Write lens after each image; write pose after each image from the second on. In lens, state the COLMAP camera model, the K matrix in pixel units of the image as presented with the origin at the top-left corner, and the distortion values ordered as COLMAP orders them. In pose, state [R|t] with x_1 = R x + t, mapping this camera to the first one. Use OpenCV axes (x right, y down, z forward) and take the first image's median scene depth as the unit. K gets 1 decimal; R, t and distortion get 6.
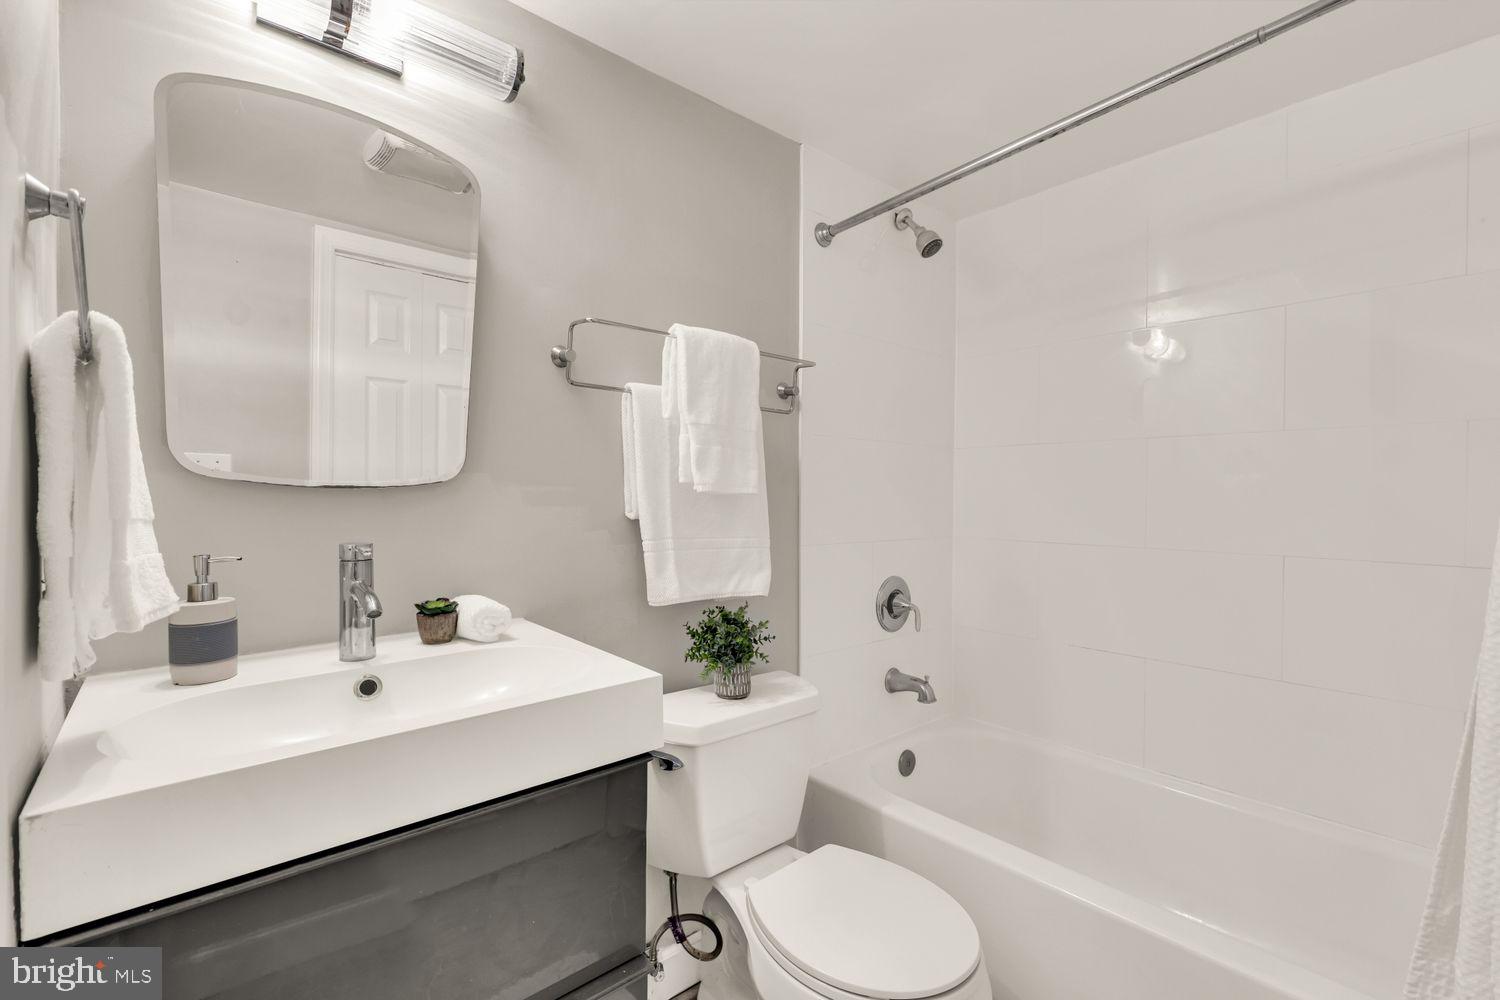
lens RADIAL K [[673.0, 0, 751.2], [0, 673.0, 493.9], [0, 0, 1]] dist [0.002606, -0.000015]
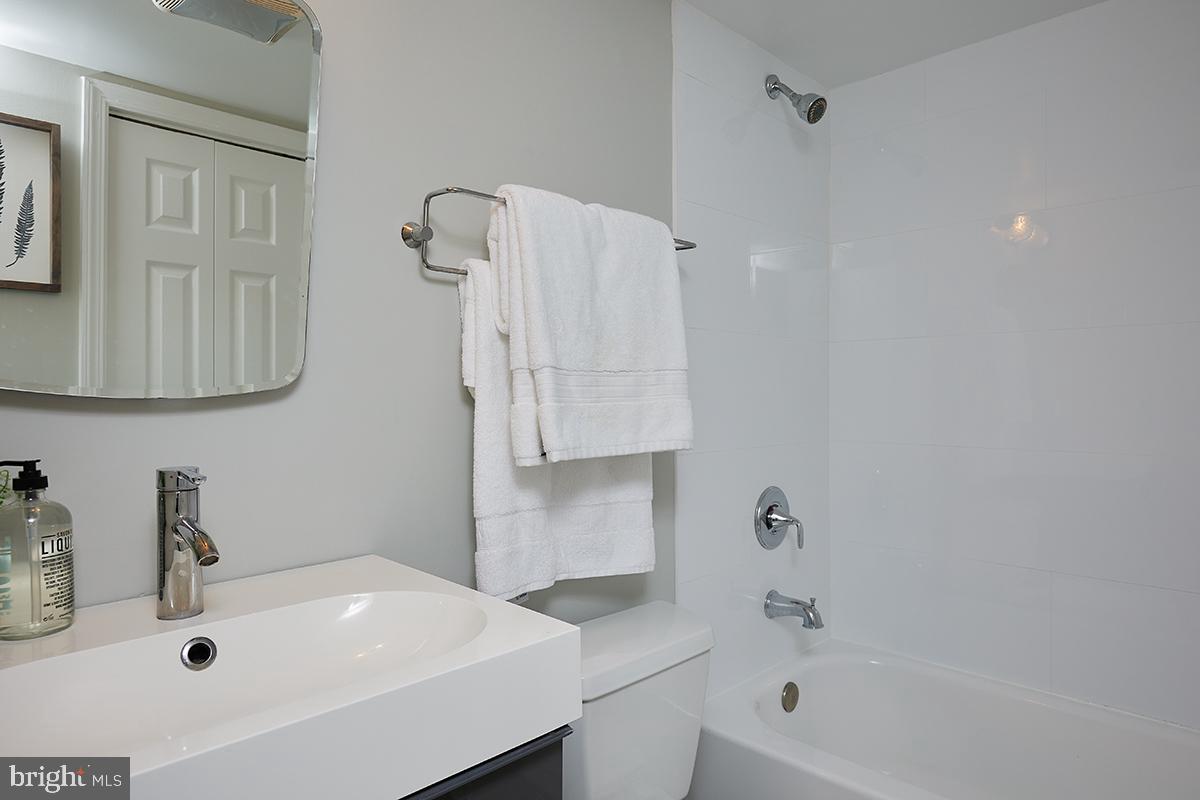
lens RADIAL K [[725.5, 0, 599.9], [0, 725.5, 392.7], [0, 0, 1]] dist [-0.000164, -0.000828]
pose [[0.997726, -0.013368, 0.066062, -0.078031], [0.013263, 0.999910, 0.002027, -0.006534], [-0.066083, -0.001146, 0.997813, 0.064287]]
